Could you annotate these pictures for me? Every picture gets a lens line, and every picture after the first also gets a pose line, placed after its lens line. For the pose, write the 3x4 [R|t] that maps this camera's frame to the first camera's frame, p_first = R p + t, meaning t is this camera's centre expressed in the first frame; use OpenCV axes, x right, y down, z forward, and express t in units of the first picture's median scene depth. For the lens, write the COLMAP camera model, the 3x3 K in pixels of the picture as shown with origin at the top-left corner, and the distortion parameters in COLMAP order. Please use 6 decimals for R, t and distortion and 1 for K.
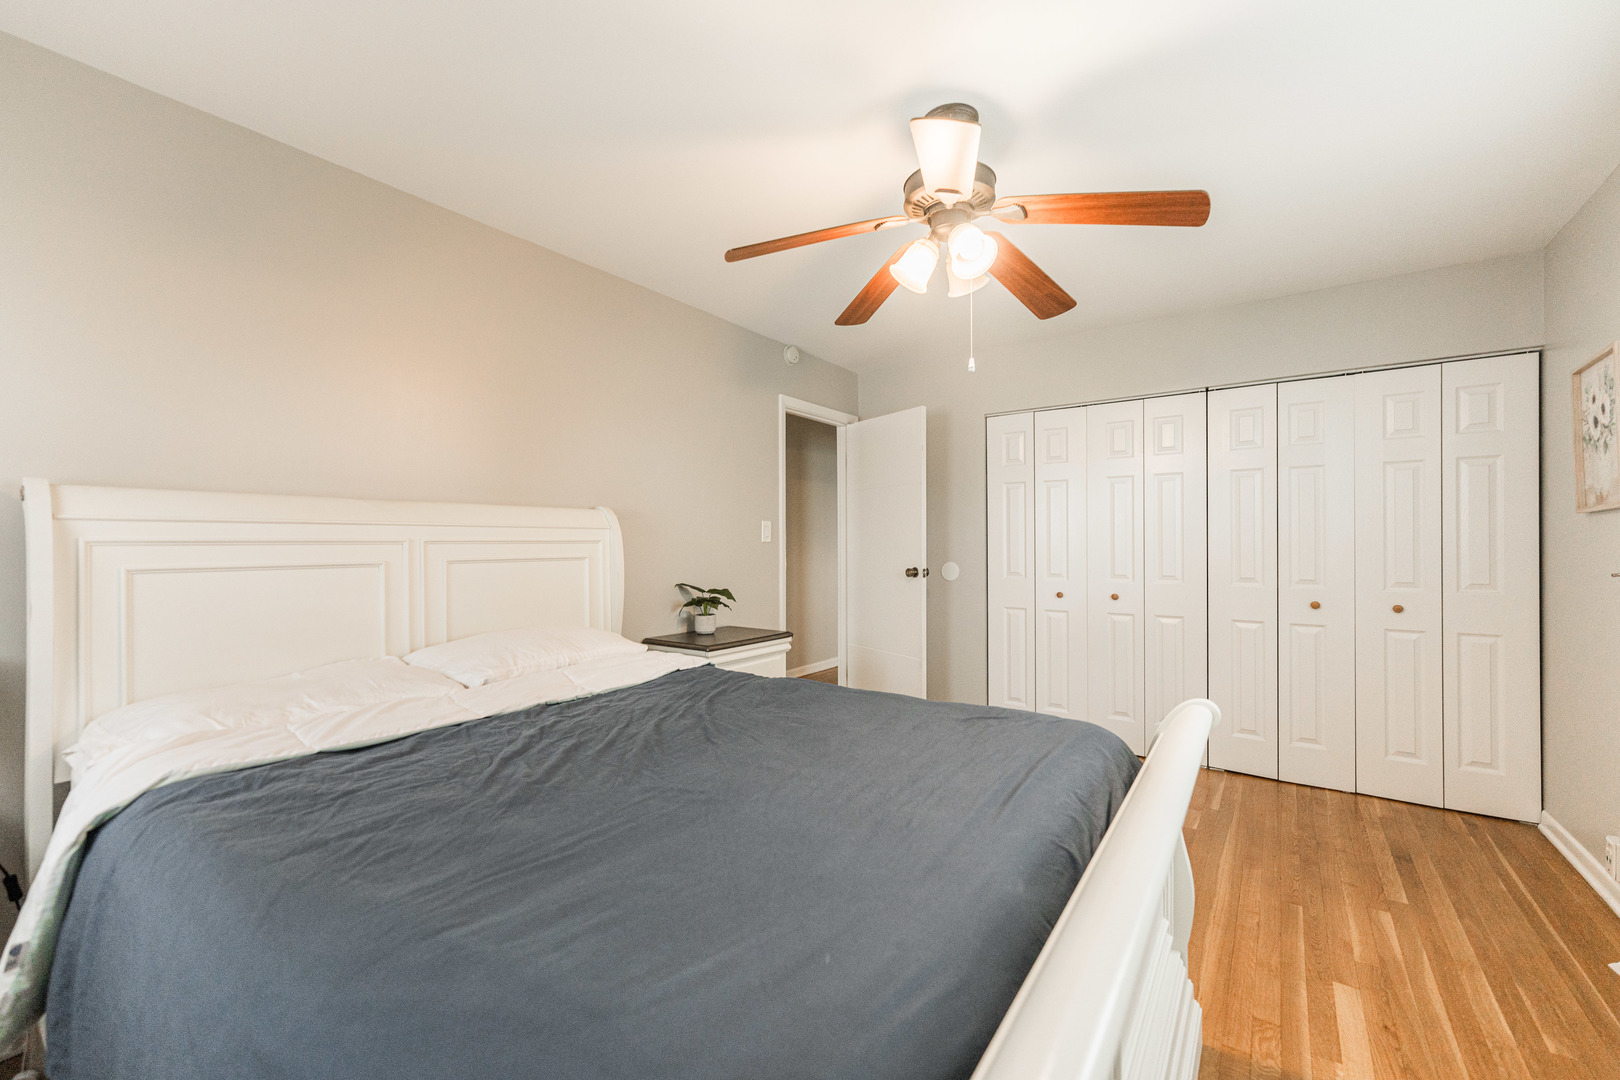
lens RADIAL K [[685.0, 0, 801.6], [0, 685.0, 507.0], [0, 0, 1]] dist [0.000355, -0.000165]
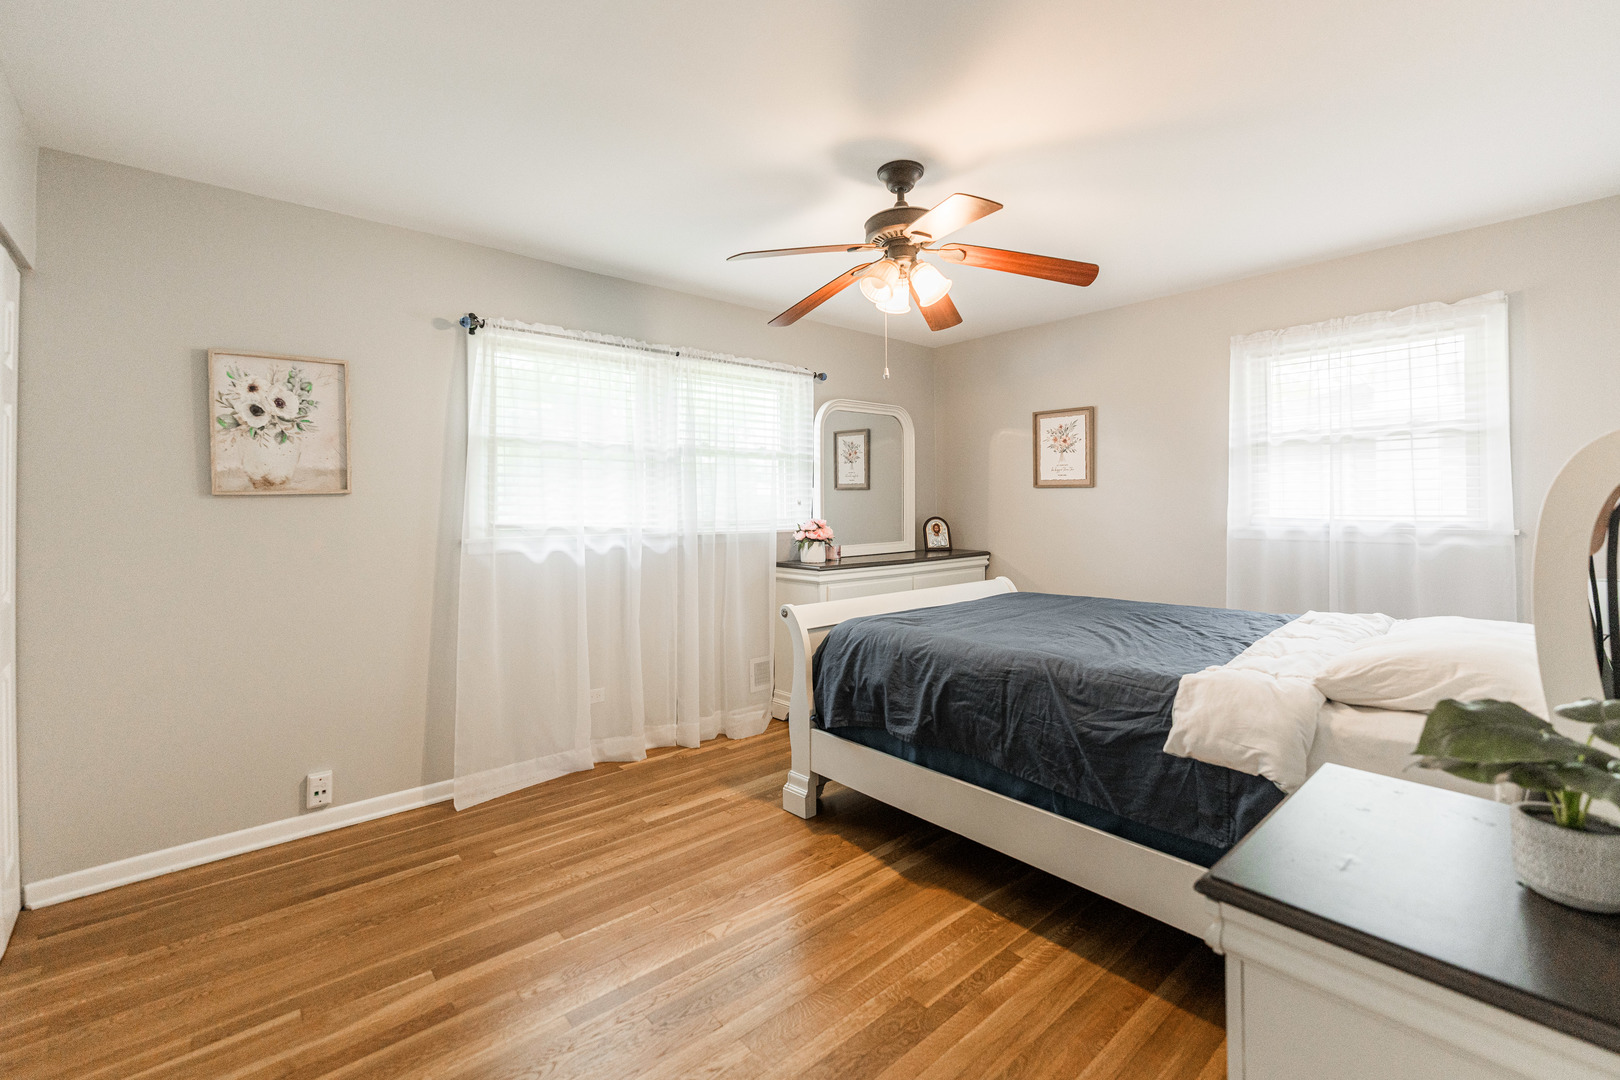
lens RADIAL K [[685.0, 0, 801.6], [0, 685.0, 507.0], [0, 0, 1]] dist [0.000355, -0.000165]
pose [[-0.969685, 0.003708, 0.244332, 0.086152], [-0.004115, 0.999495, -0.031498, 0.057774], [-0.244326, -0.031549, -0.969180, 1.901210]]
